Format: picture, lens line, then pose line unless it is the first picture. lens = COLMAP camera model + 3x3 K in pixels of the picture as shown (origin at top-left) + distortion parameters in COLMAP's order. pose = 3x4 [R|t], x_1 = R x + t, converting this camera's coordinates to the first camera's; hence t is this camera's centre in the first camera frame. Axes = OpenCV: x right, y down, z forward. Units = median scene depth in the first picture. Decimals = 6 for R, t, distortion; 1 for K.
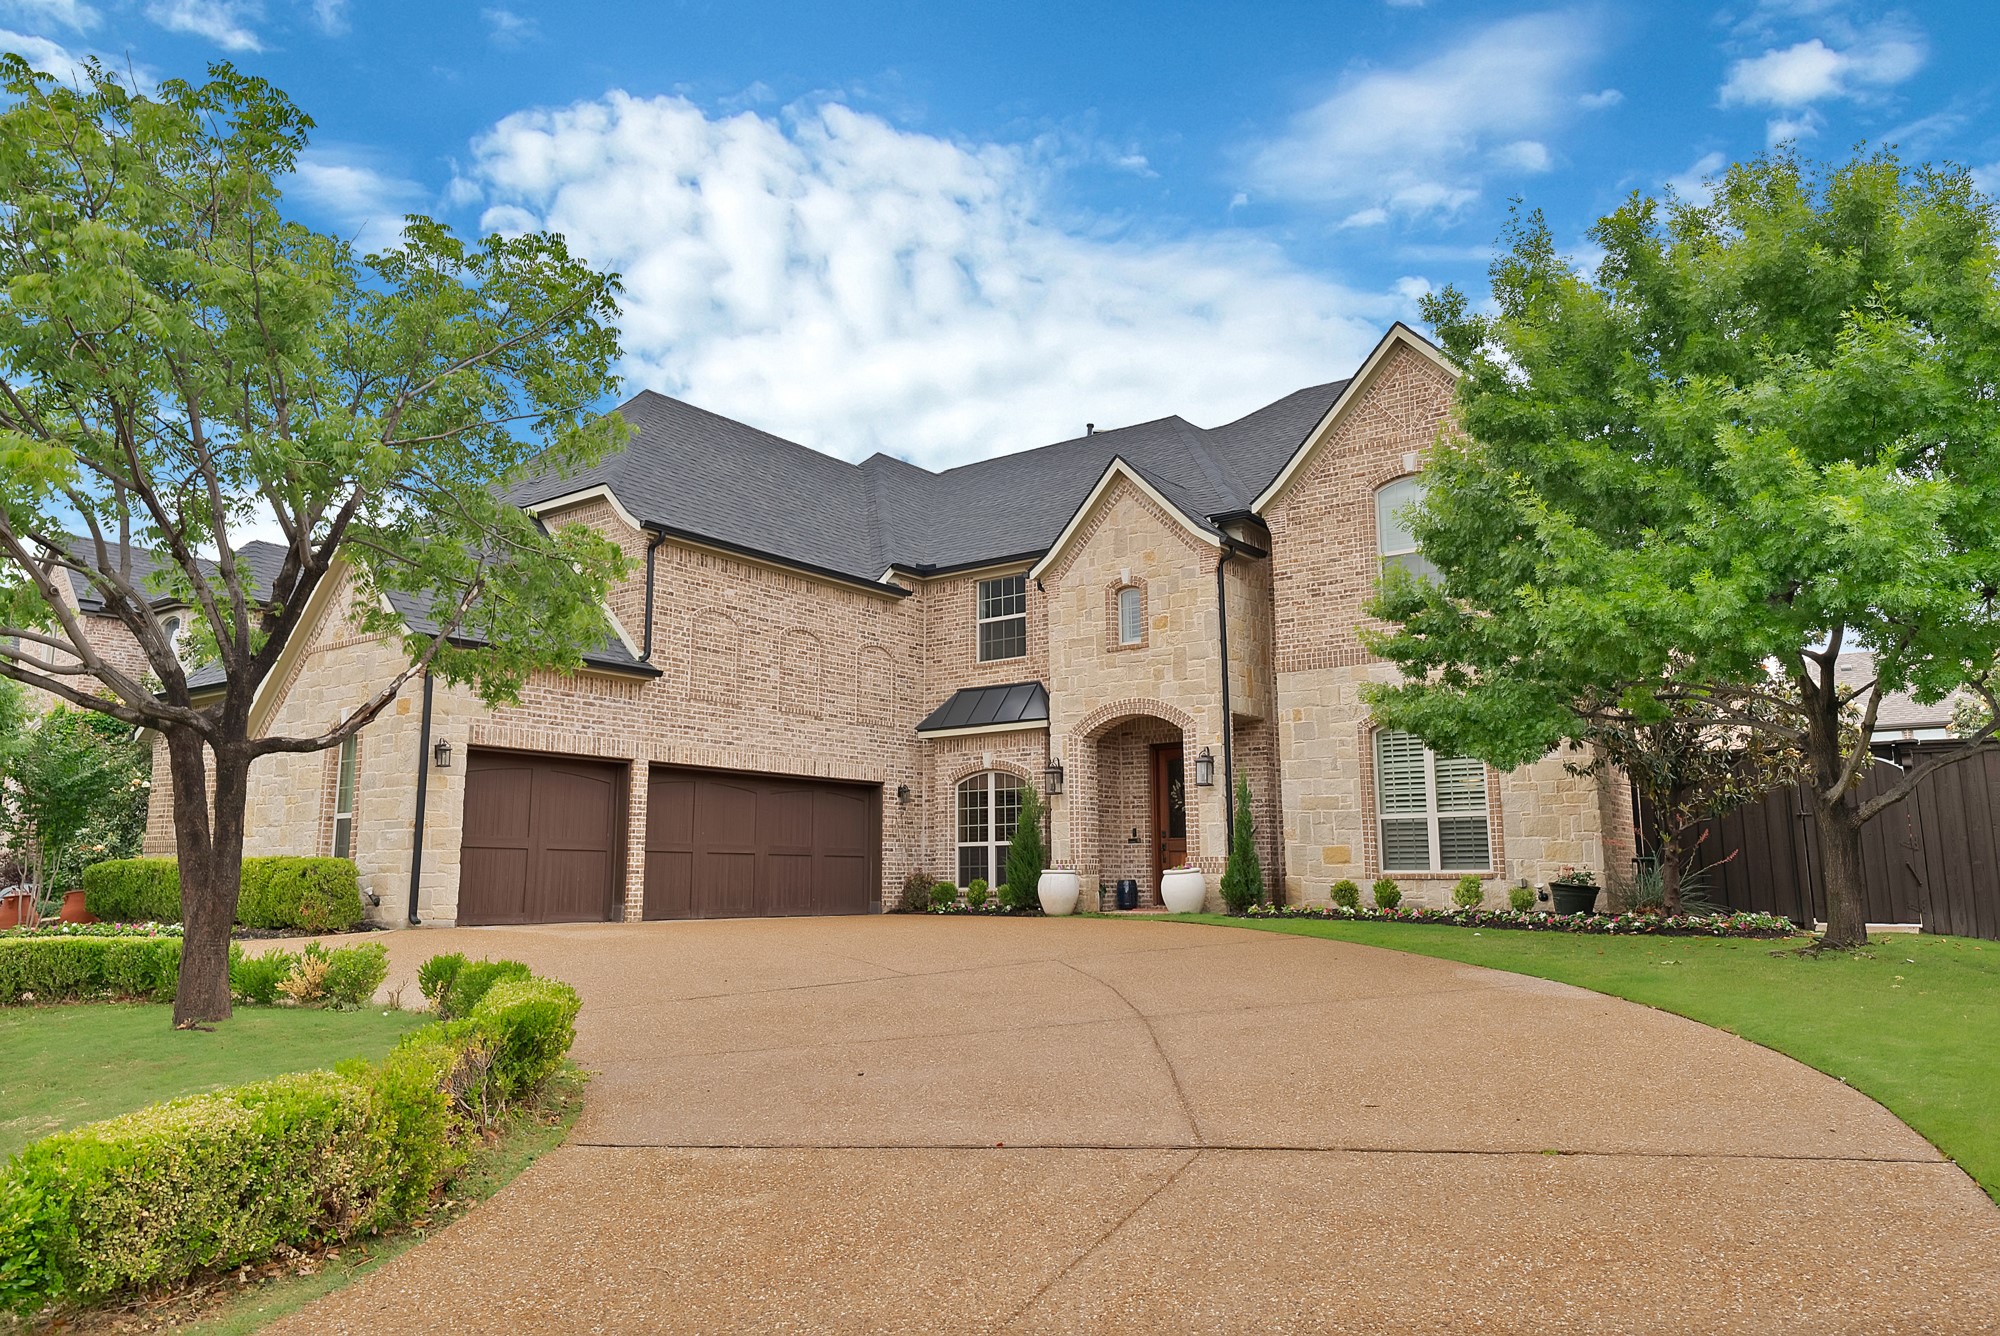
lens RADIAL K [[1379.1, 0, 1004.8], [0, 1379.1, 615.0], [0, 0, 1]] dist [0.008593, 0.004115]
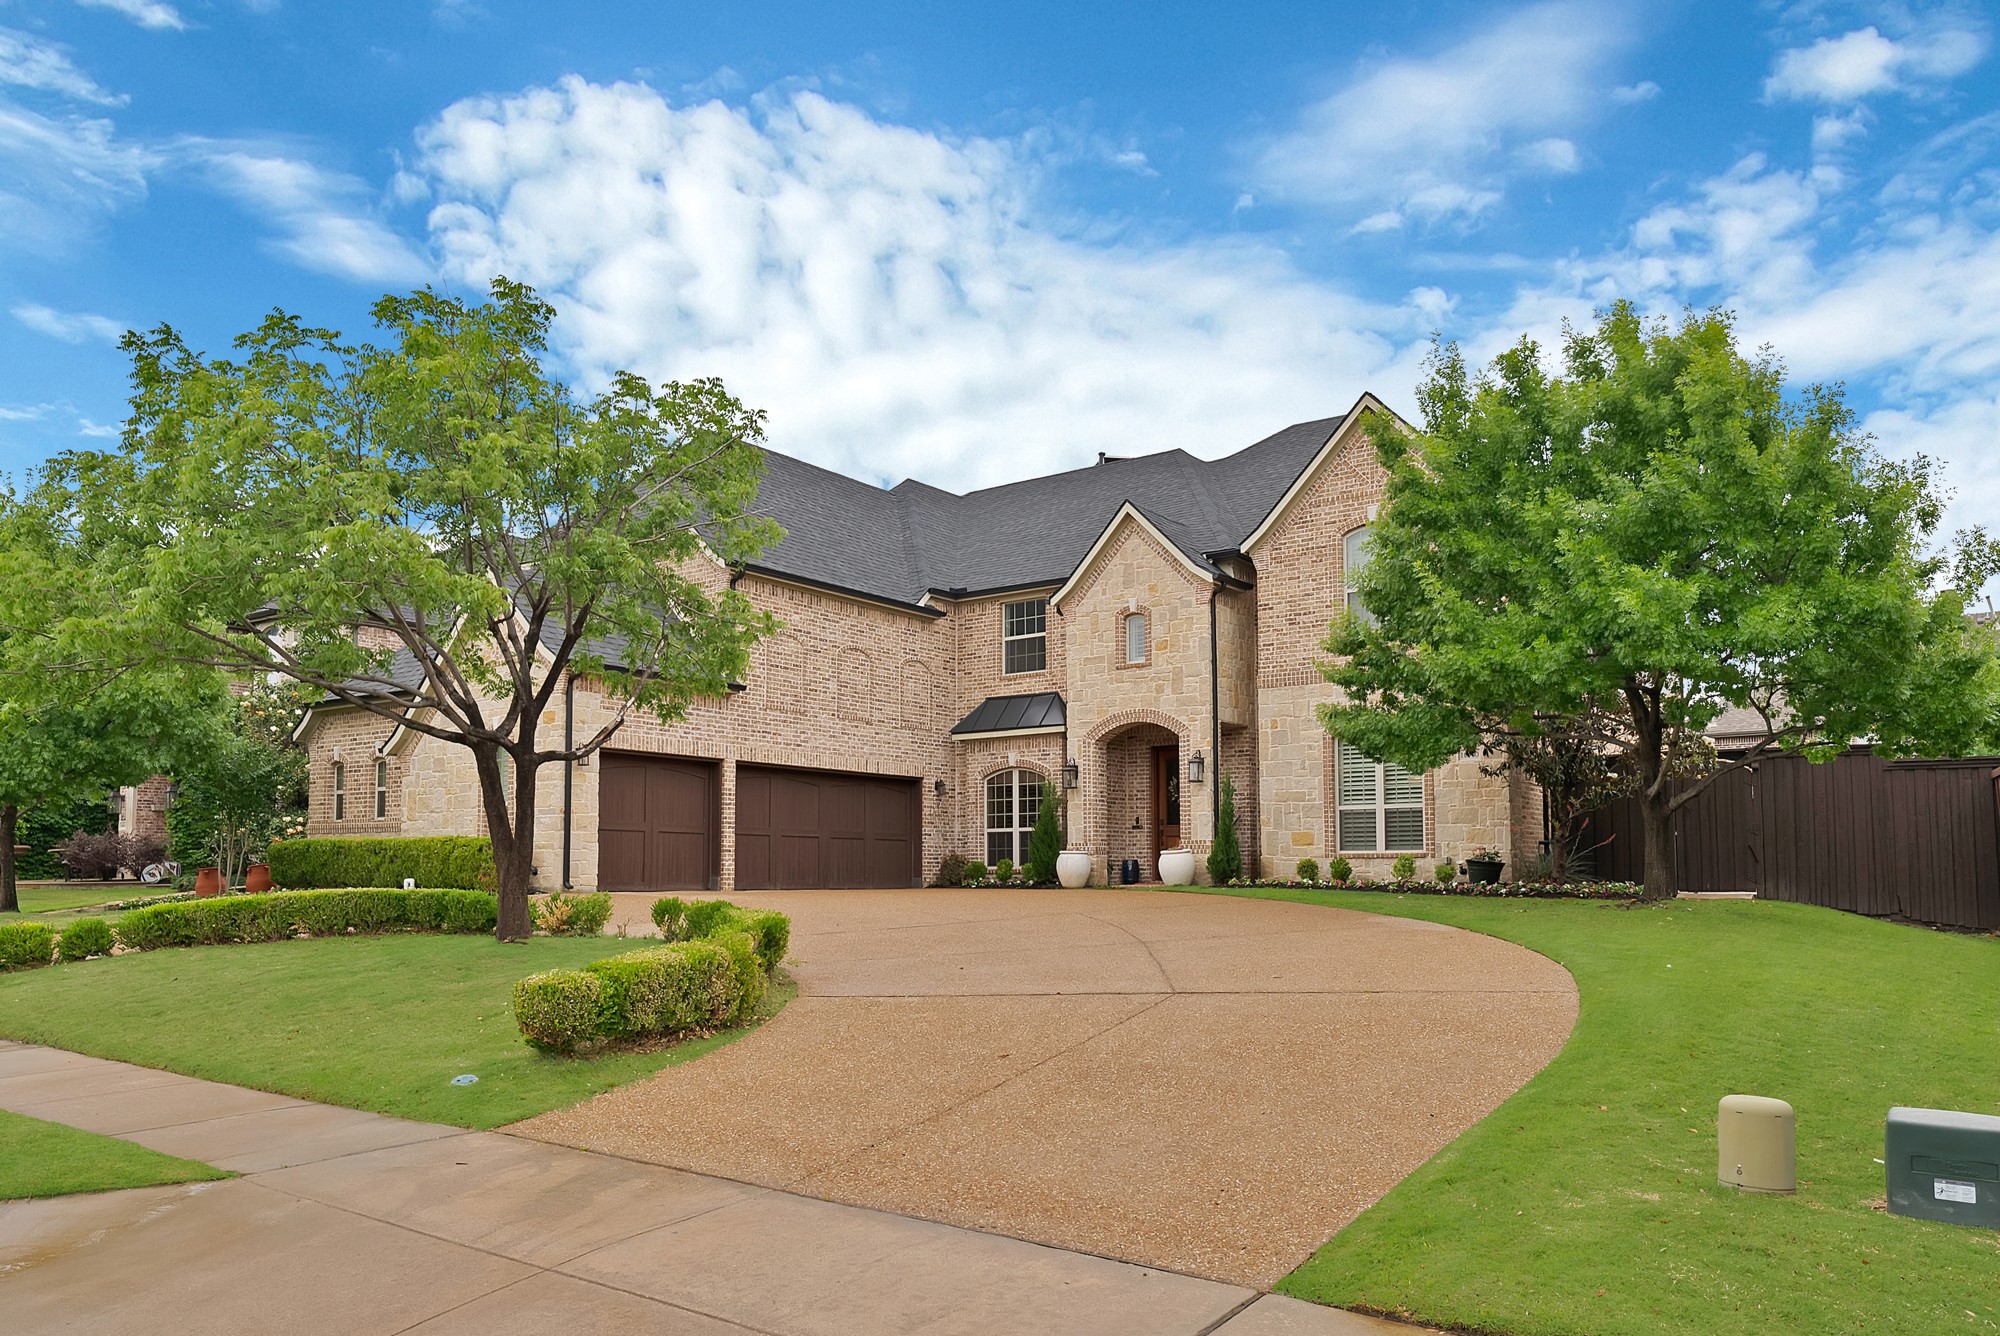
lens RADIAL K [[1362.8, 0, 996.6], [0, 1362.8, 768.6], [0, 0, 1]] dist [0.003085, 0.001226]
pose [[0.999947, 0.002889, -0.009846, -0.017466], [-0.001722, 0.993194, 0.116457, -0.025624], [0.010115, -0.116434, 0.993147, -0.178482]]
